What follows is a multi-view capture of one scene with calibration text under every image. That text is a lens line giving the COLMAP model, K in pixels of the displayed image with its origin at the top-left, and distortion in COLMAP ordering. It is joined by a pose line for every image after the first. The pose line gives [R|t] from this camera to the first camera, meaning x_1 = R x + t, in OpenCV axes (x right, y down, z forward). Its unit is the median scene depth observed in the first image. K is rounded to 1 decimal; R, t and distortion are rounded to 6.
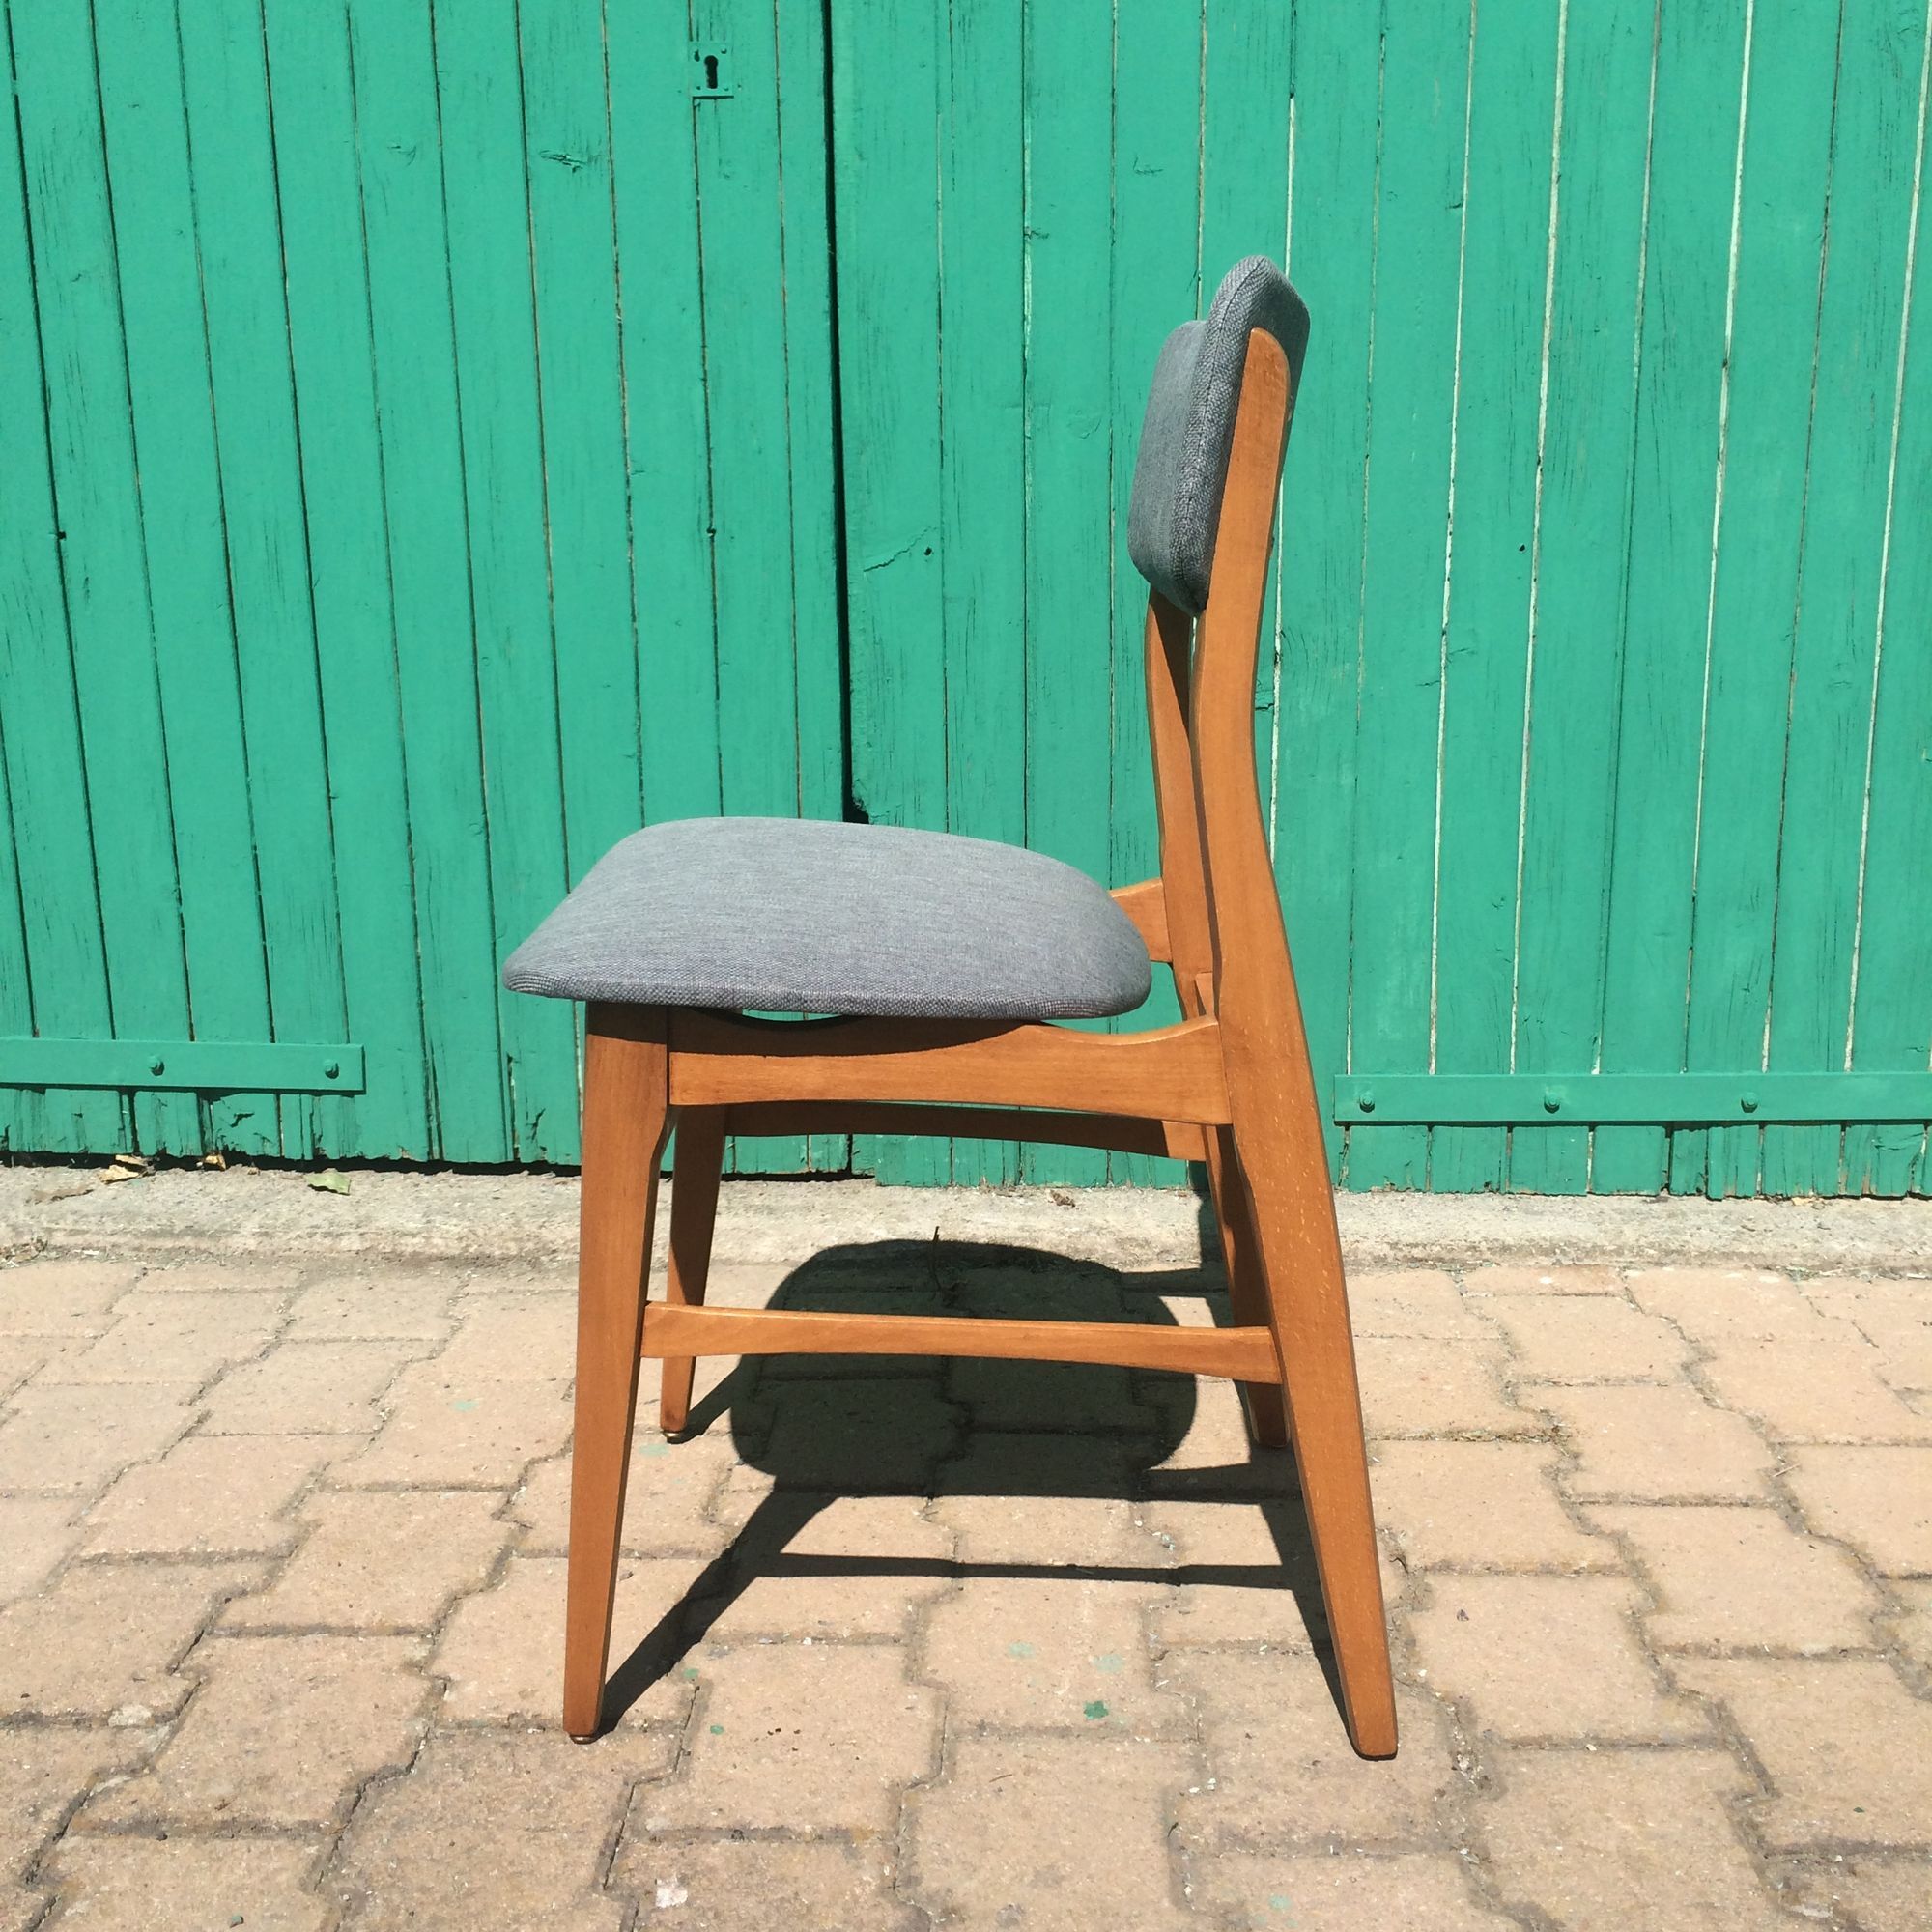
lens RADIAL K [[2287.4, 0, 1010.0], [0, 2287.4, 948.9], [0, 0, 1]] dist [0.032759, 0.000000]
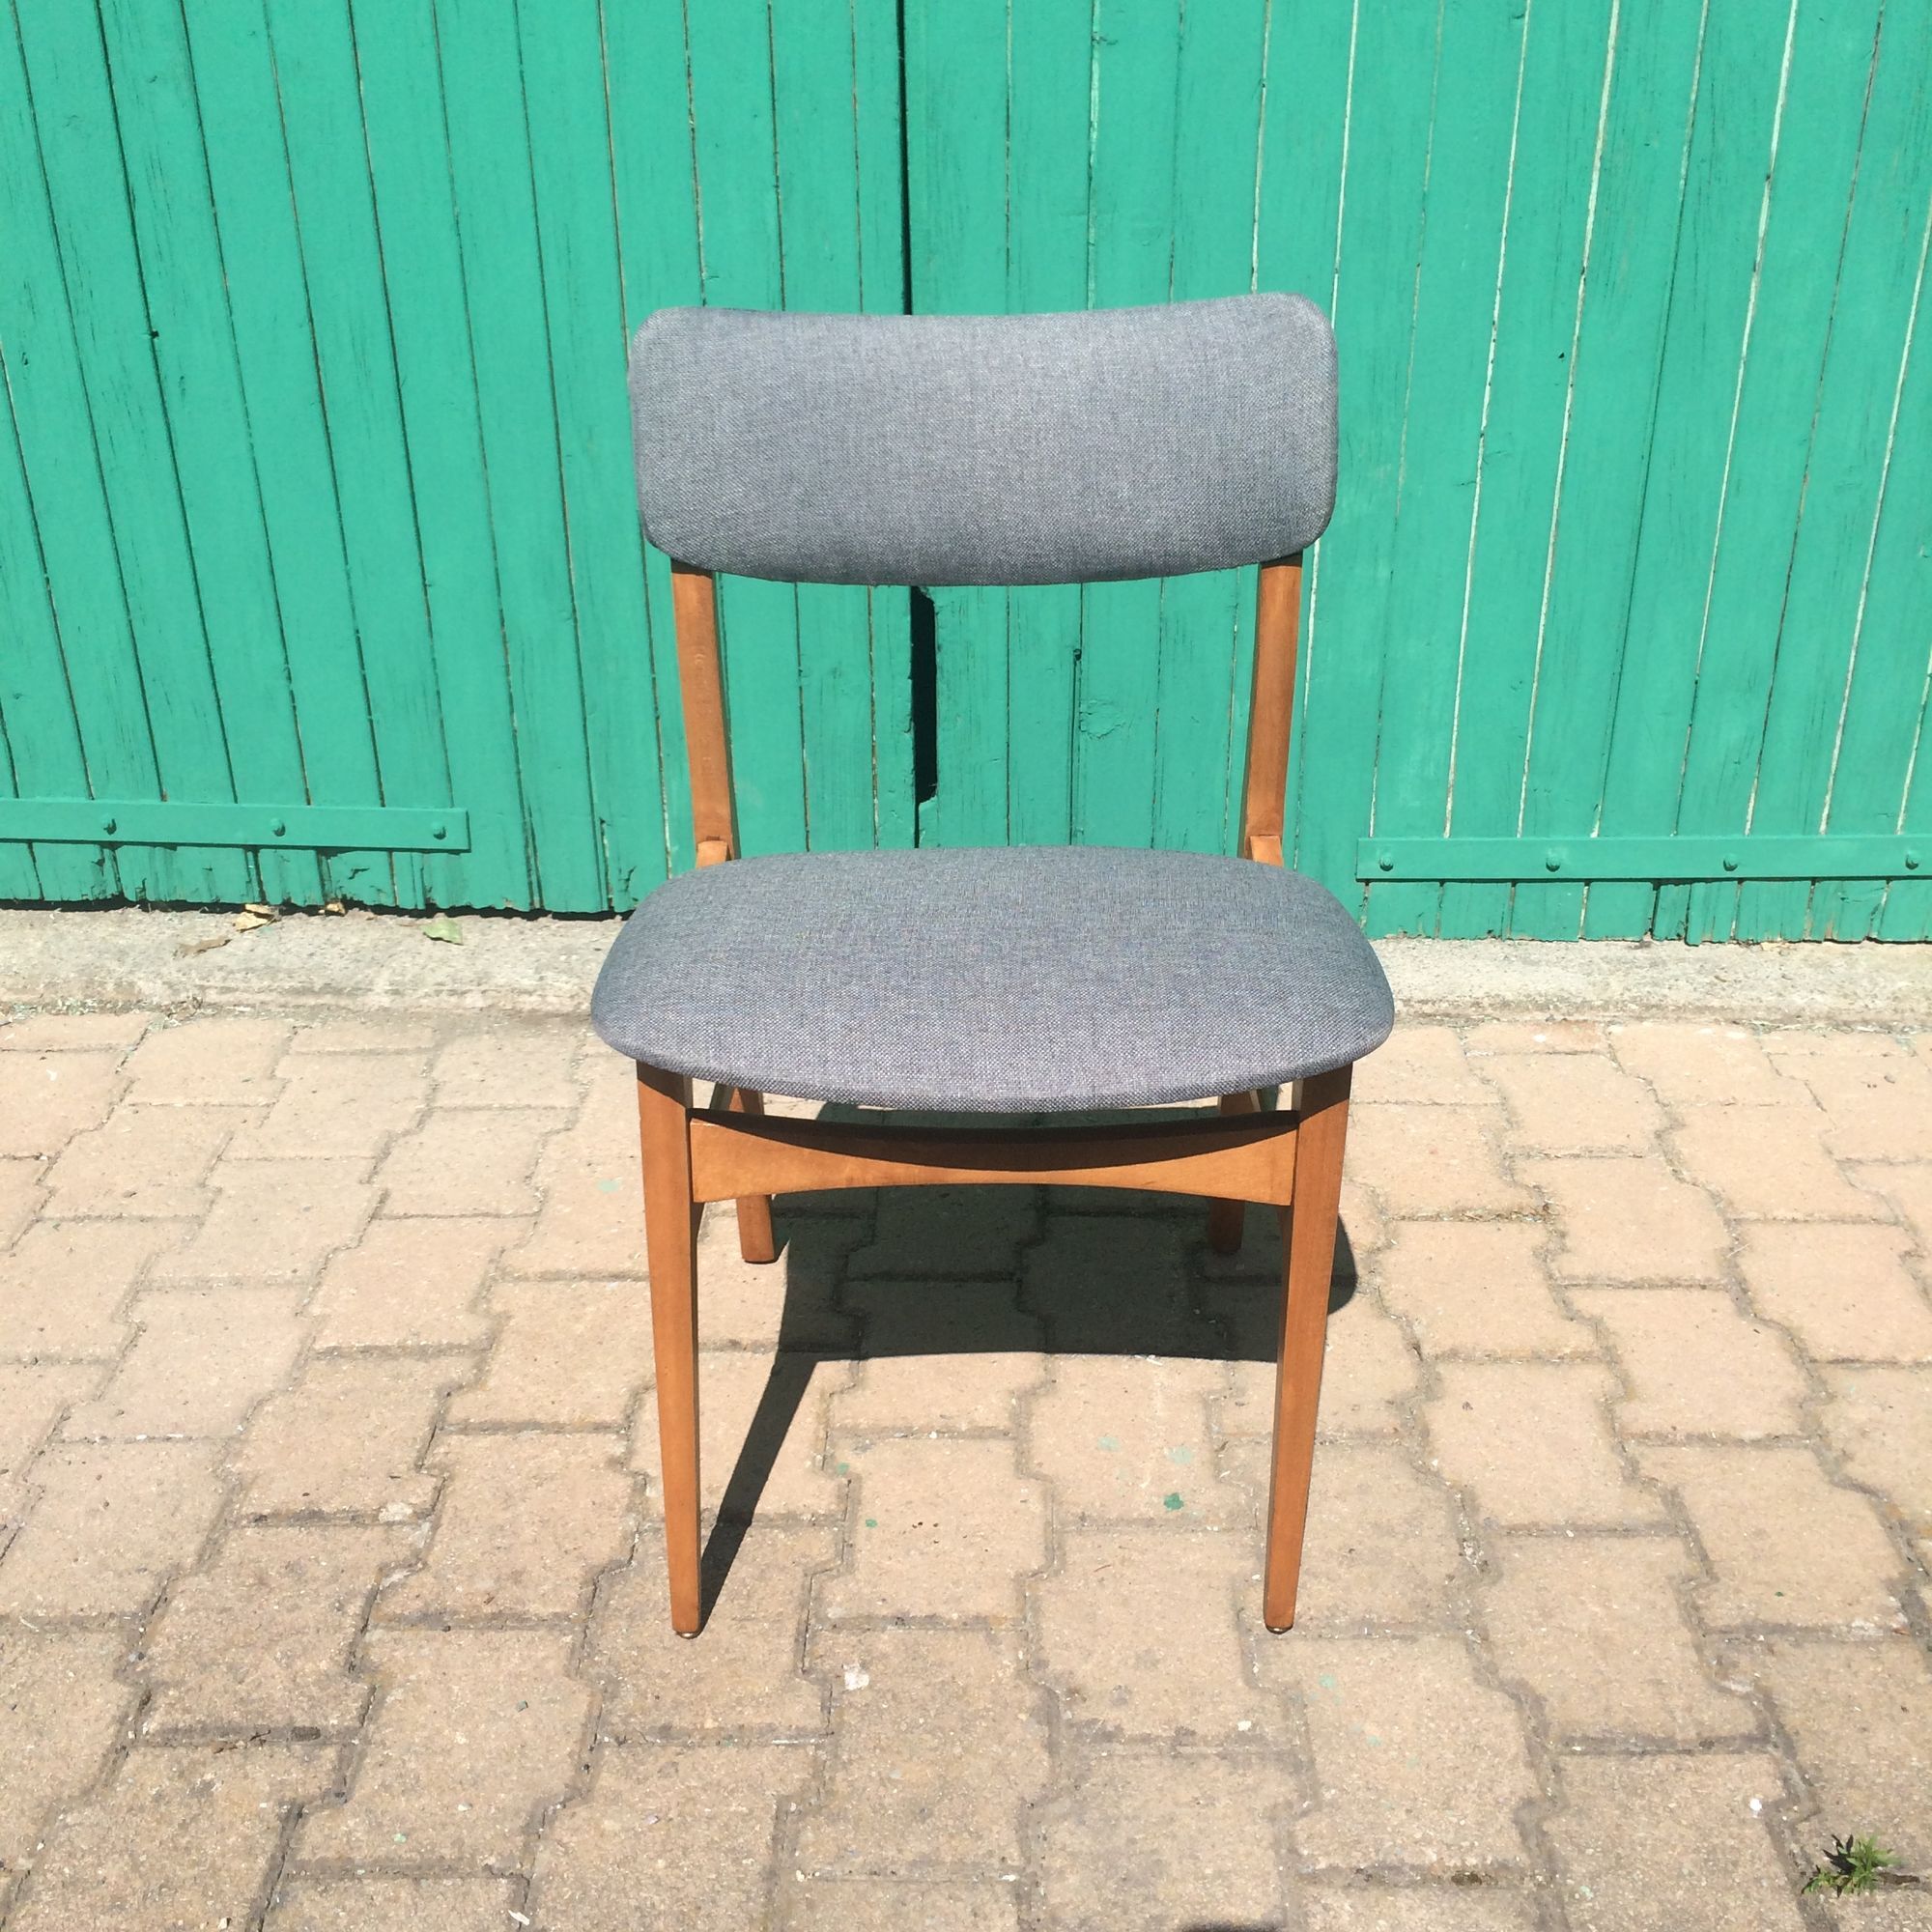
lens RADIAL K [[2287.4, 0, 1015.4], [0, 2287.4, 982.8], [0, 0, 1]] dist [0.032759, 0.000000]
pose [[0.999775, 0.001268, 0.021188, -0.049664], [-0.006537, 0.968093, 0.250506, -0.166085], [-0.020195, -0.250588, 0.967883, -0.083510]]
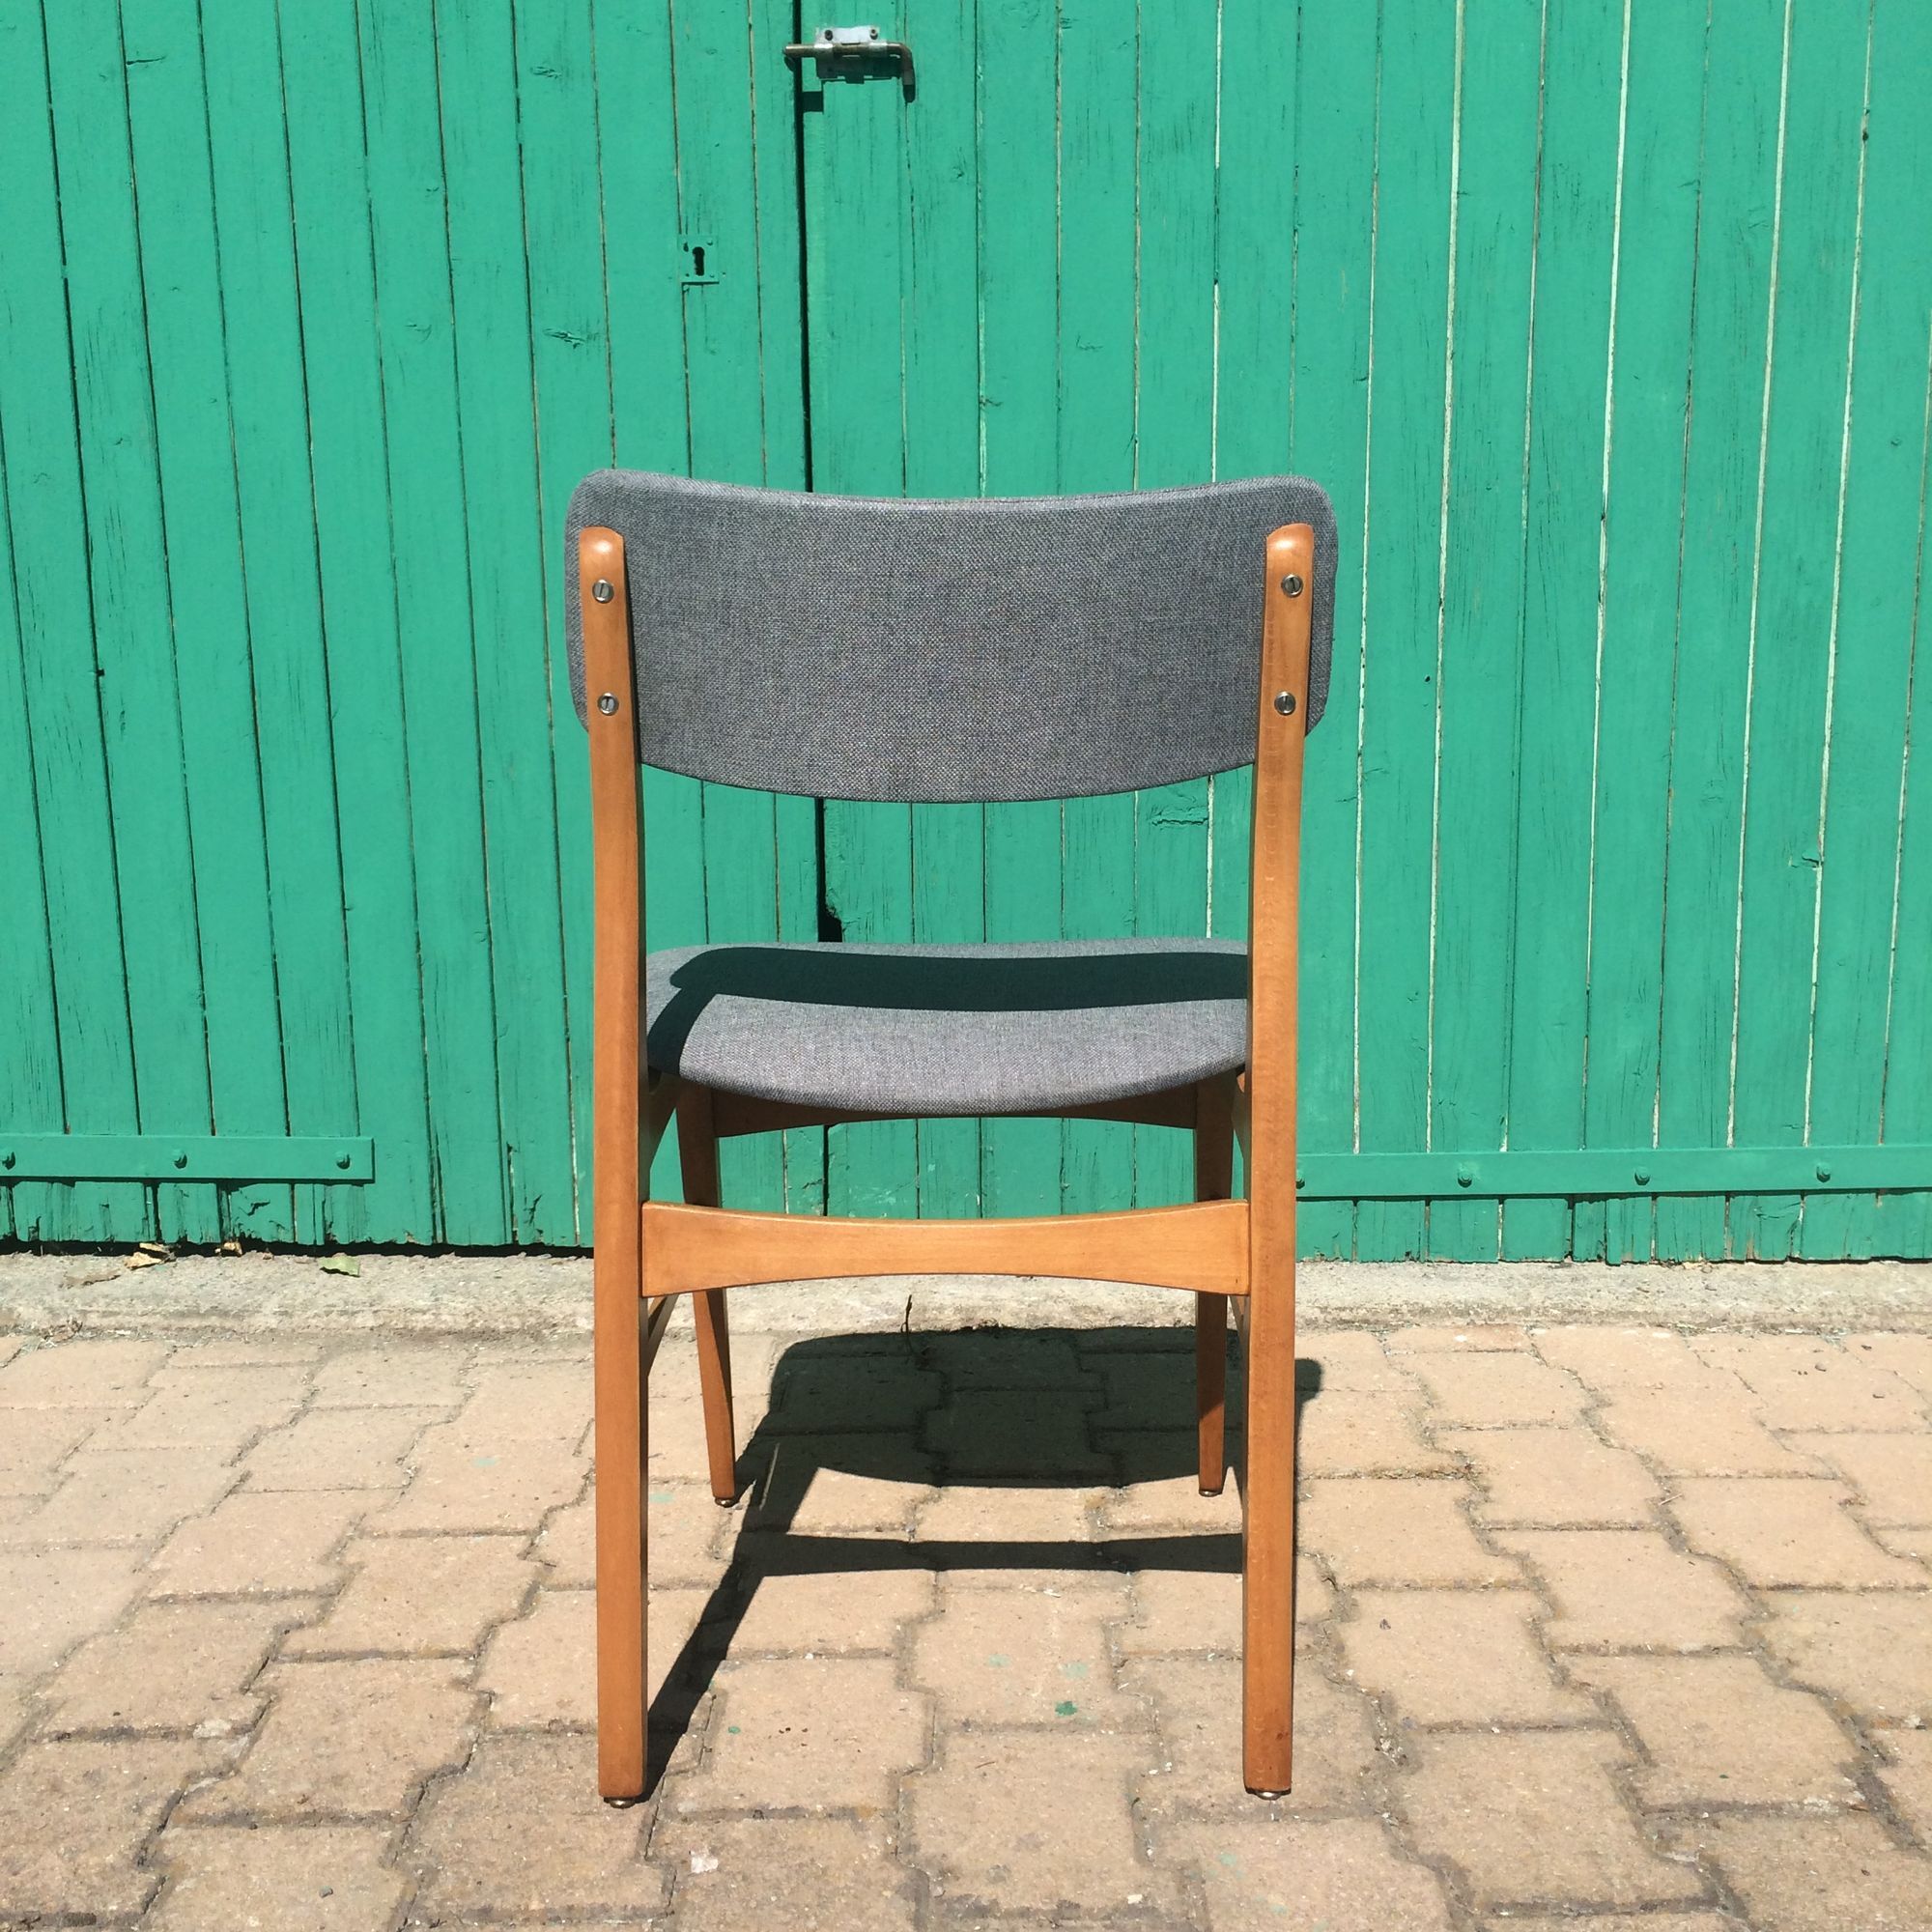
lens RADIAL K [[2287.4, 0, 1025.0], [0, 2287.4, 941.0], [0, 0, 1]] dist [0.032759, 0.000000]
pose [[0.999343, -0.007933, 0.035359, -0.013453], [0.009533, 0.998928, -0.045304, 0.001410], [-0.034962, 0.045611, 0.998347, -0.104097]]
